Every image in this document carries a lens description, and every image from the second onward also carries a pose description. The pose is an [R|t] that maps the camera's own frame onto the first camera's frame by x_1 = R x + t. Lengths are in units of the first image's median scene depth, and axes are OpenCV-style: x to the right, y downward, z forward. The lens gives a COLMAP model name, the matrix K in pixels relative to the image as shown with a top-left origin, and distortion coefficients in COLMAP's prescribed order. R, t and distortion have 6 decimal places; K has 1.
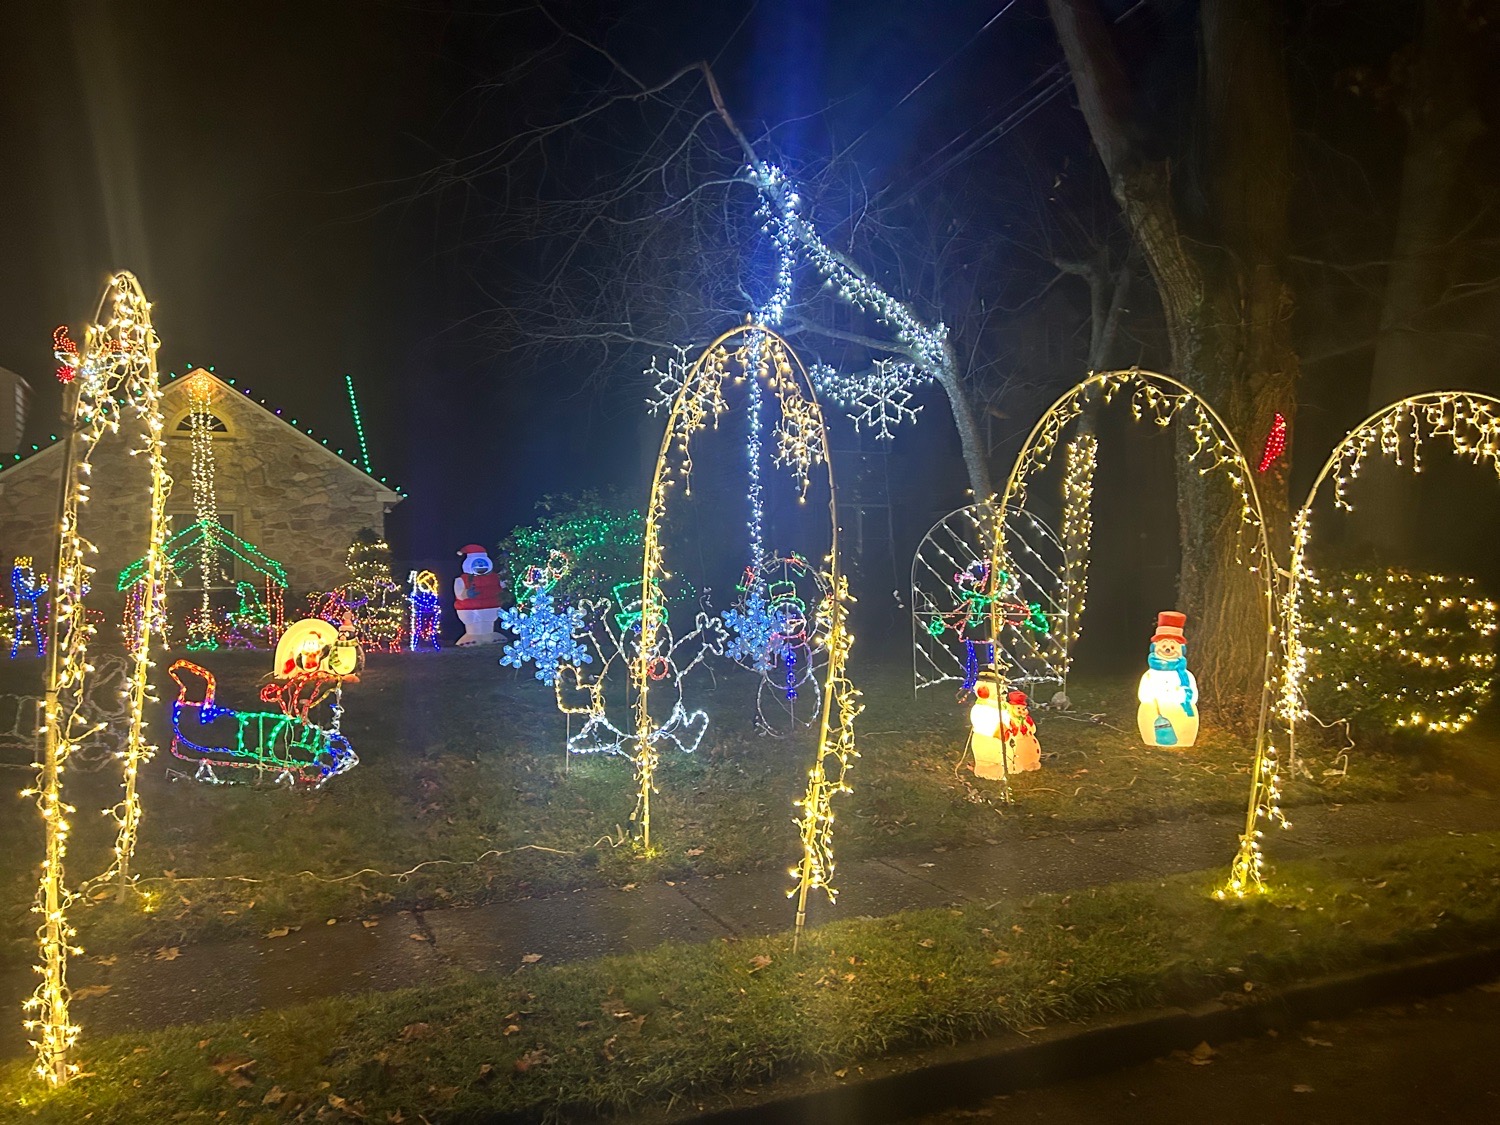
lens RADIAL K [[1129.2, 0, 771.7], [0, 1129.2, 559.1], [0, 0, 1]] dist [0.120457, -0.184290]
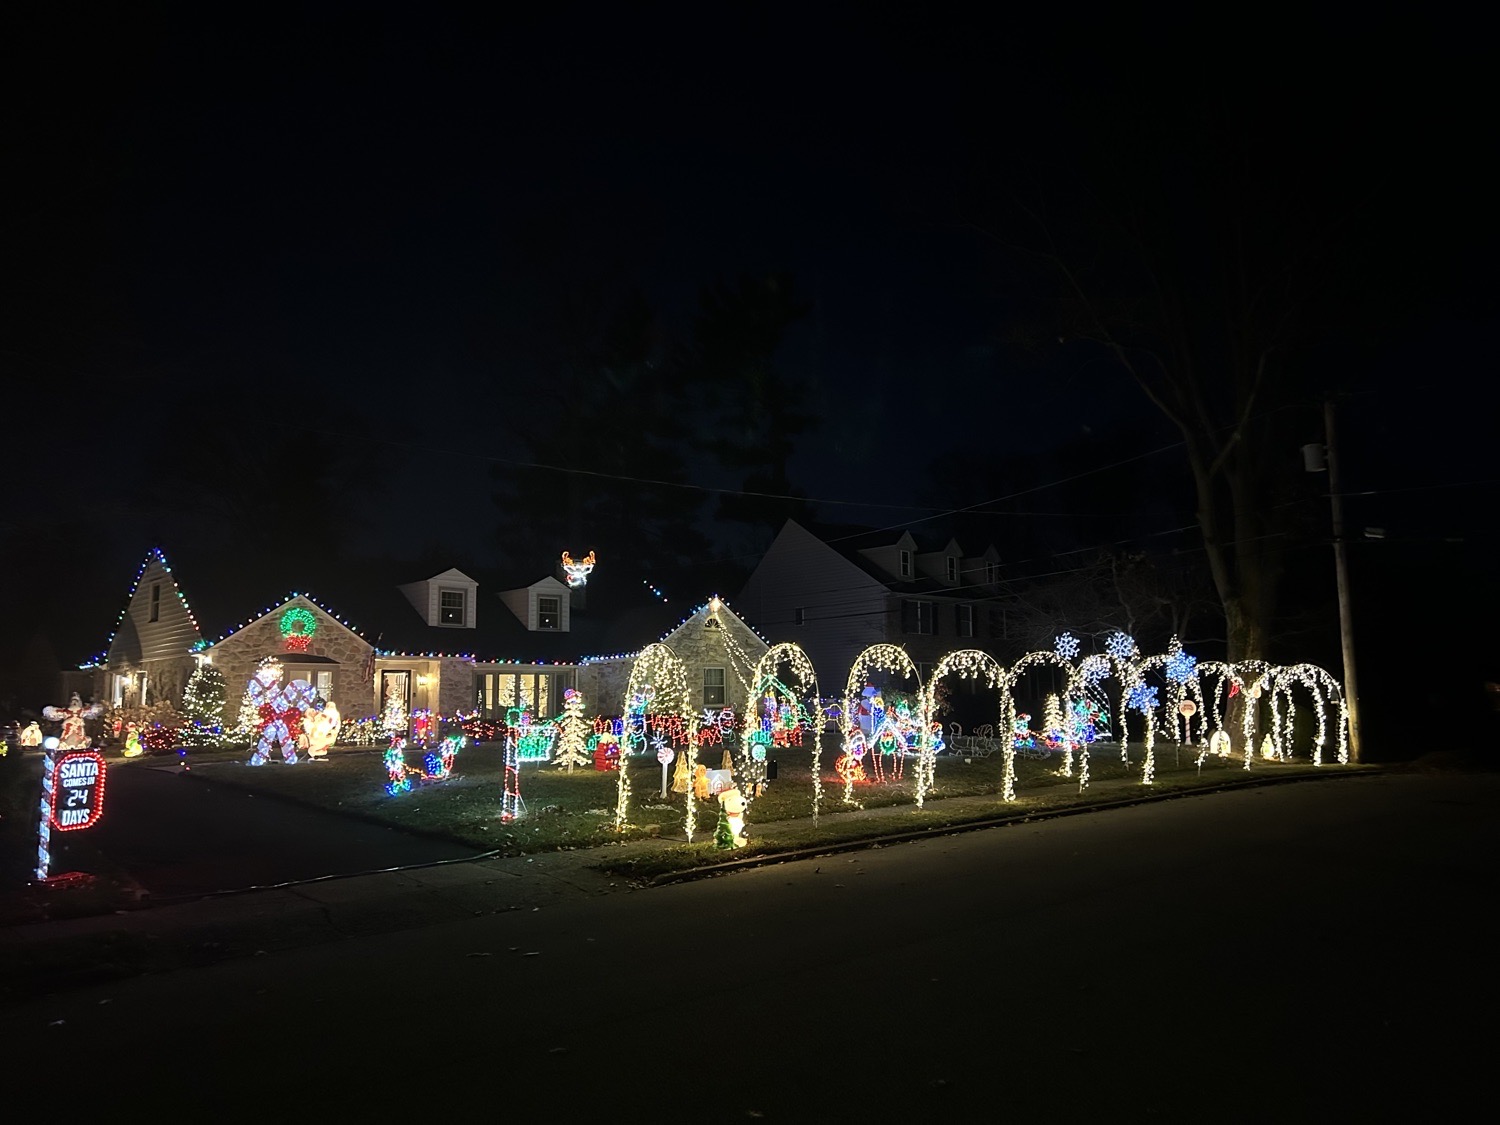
lens RADIAL K [[1129.2, 0, 771.7], [0, 1129.2, 559.1], [0, 0, 1]] dist [0.120457, -0.184290]
pose [[0.945636, 0.047768, 0.321700, -1.557379], [-0.012289, 0.993697, -0.111426, -0.015594], [-0.324995, 0.101415, 0.940262, -1.381736]]
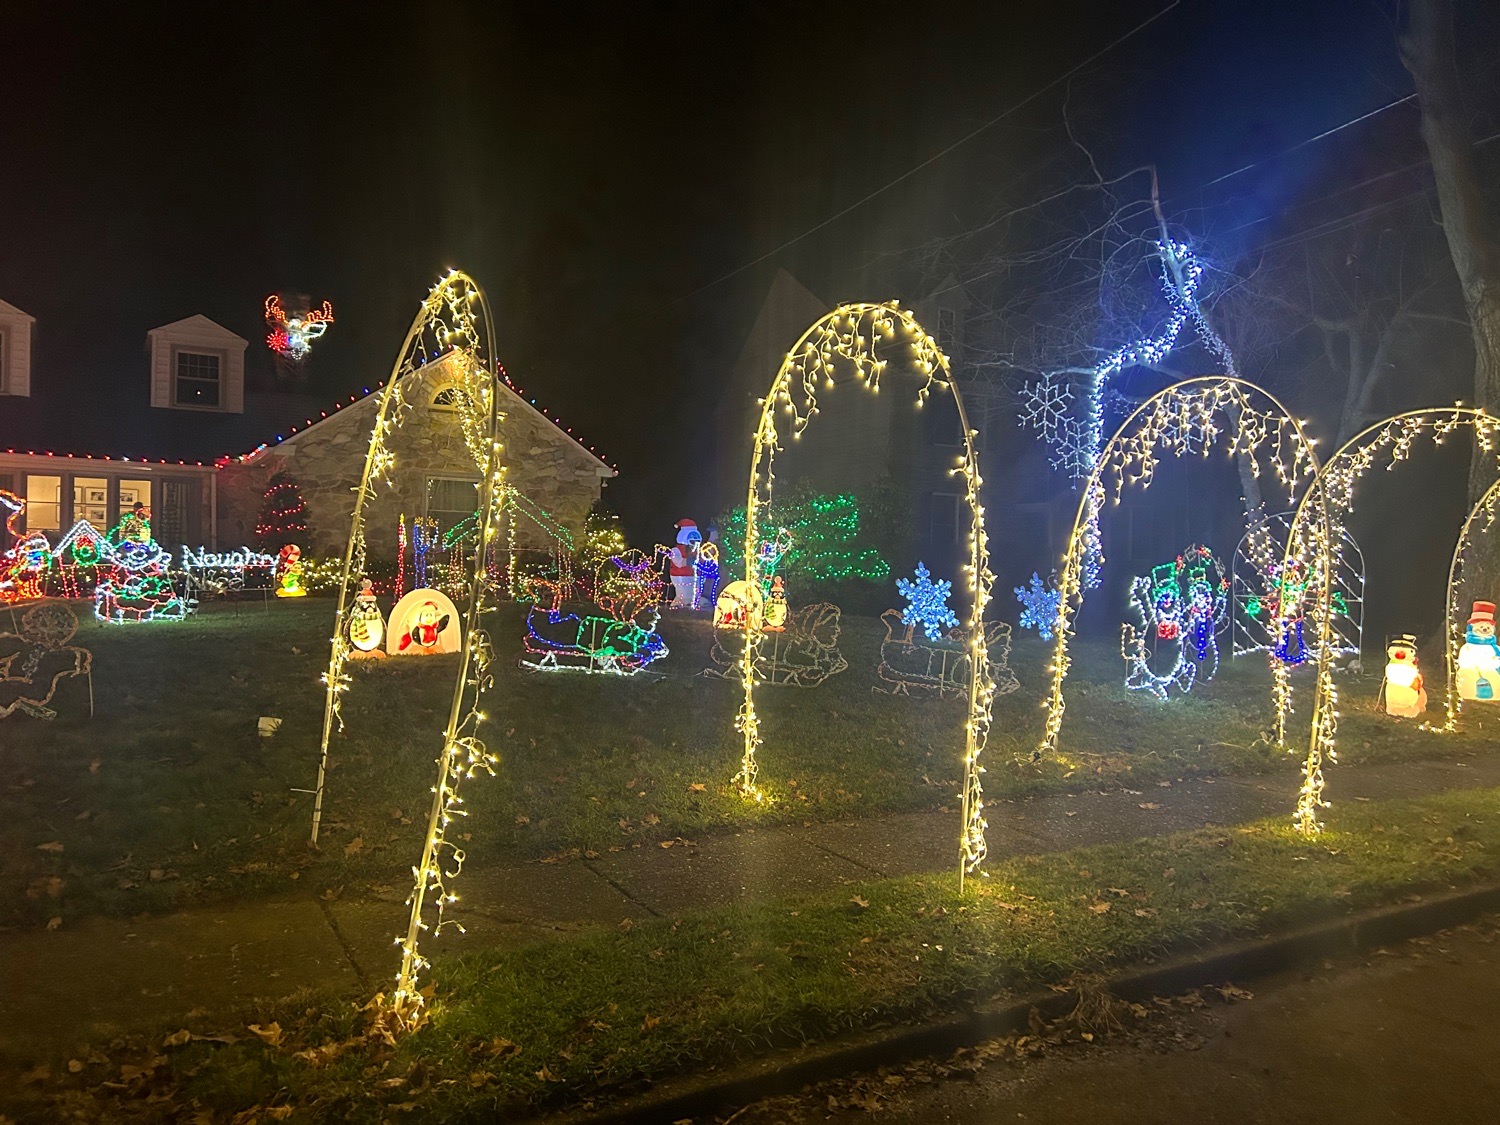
lens RADIAL K [[1129.2, 0, 771.7], [0, 1129.2, 559.1], [0, 0, 1]] dist [0.120457, -0.184290]
pose [[0.994585, 0.040575, 0.095678, -0.433066], [-0.042508, 0.998929, 0.018250, 0.004886], [-0.094835, -0.022218, 0.995245, -0.189670]]
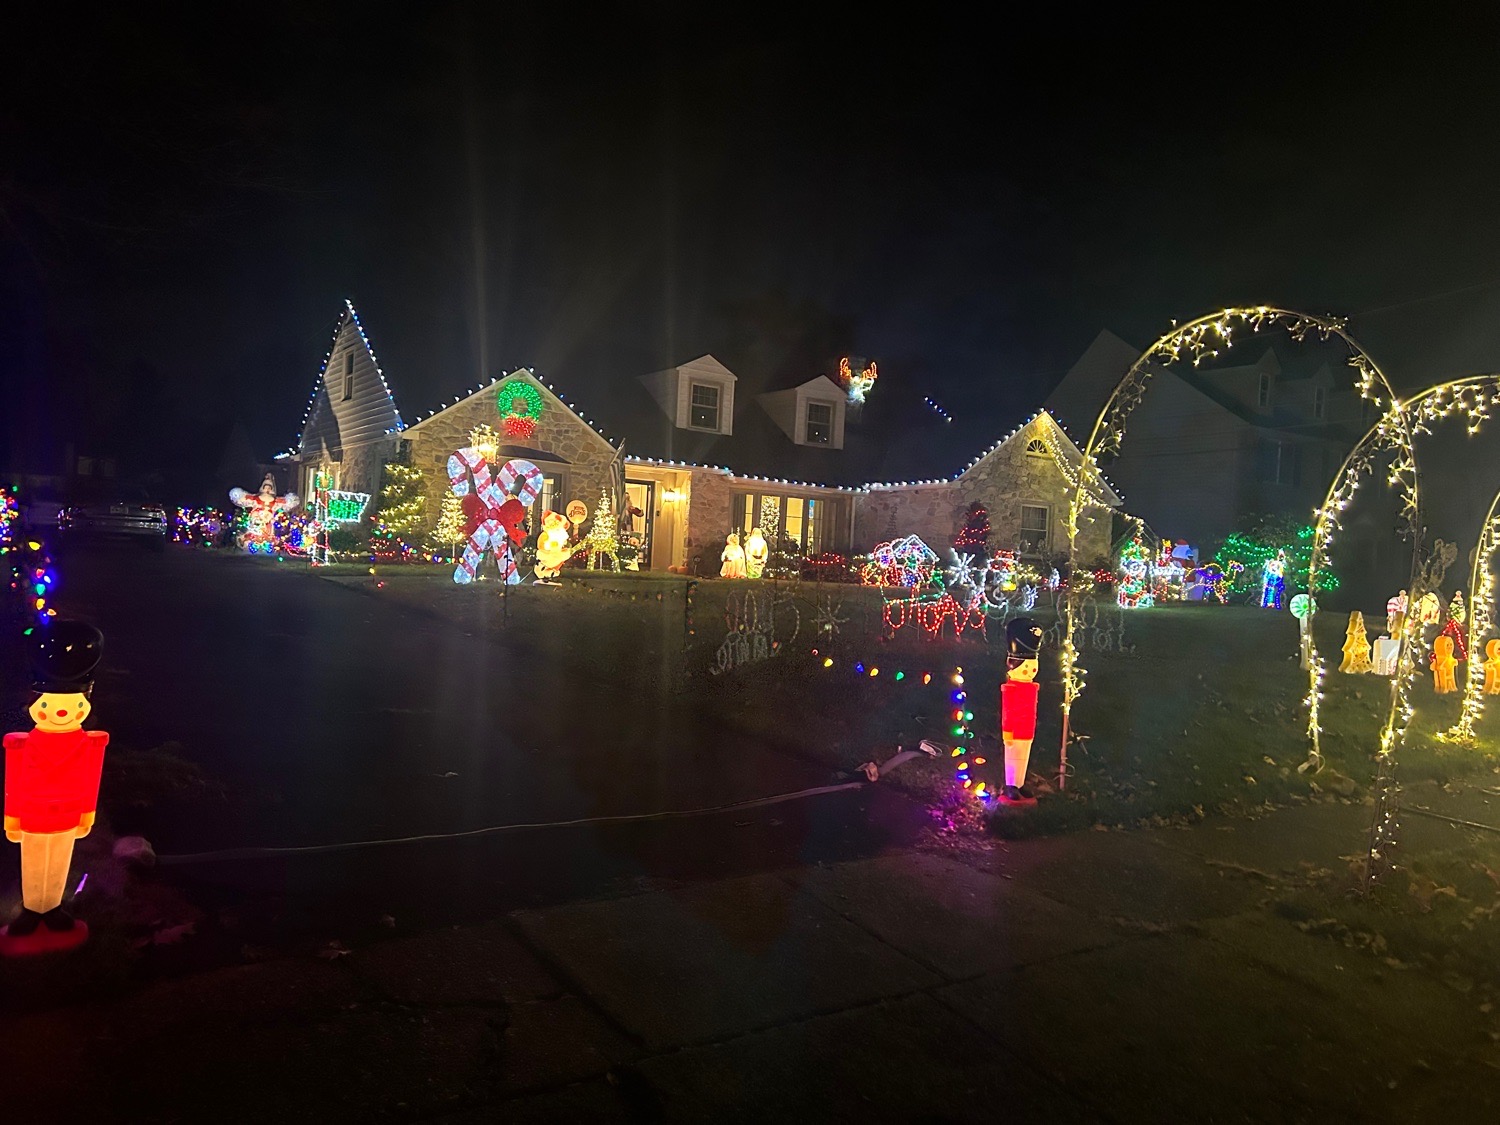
lens RADIAL K [[1129.2, 0, 771.7], [0, 1129.2, 559.1], [0, 0, 1]] dist [0.120457, -0.184290]
pose [[0.983966, 0.071998, 0.163181, -1.599003], [-0.076417, 0.996856, 0.020961, 0.035869], [-0.161159, -0.033094, 0.986373, -0.635238]]
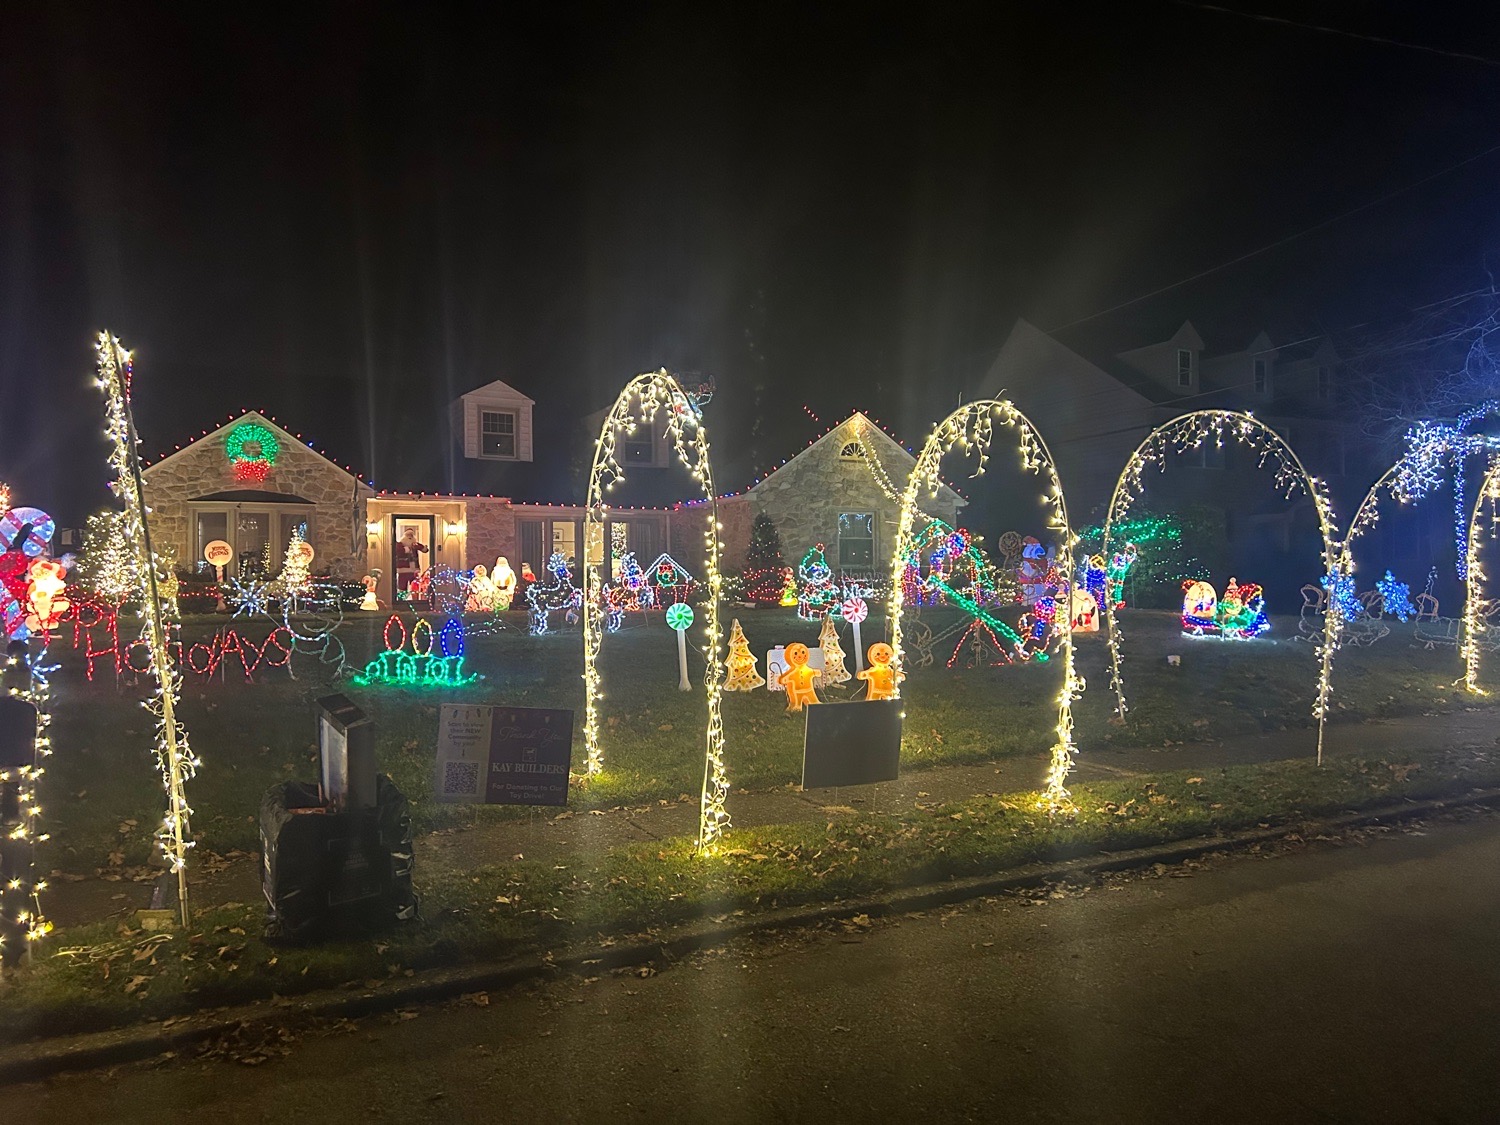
lens RADIAL K [[1119.7, 0, 750.0], [0, 1119.7, 562.5], [0, 0, 1]] dist [0.102807, -0.181630]
pose [[0.999503, 0.010836, 0.029616, -0.989671], [-0.011092, 0.999902, 0.008504, 0.014966], [-0.029521, -0.008828, 0.999525, -0.573969]]
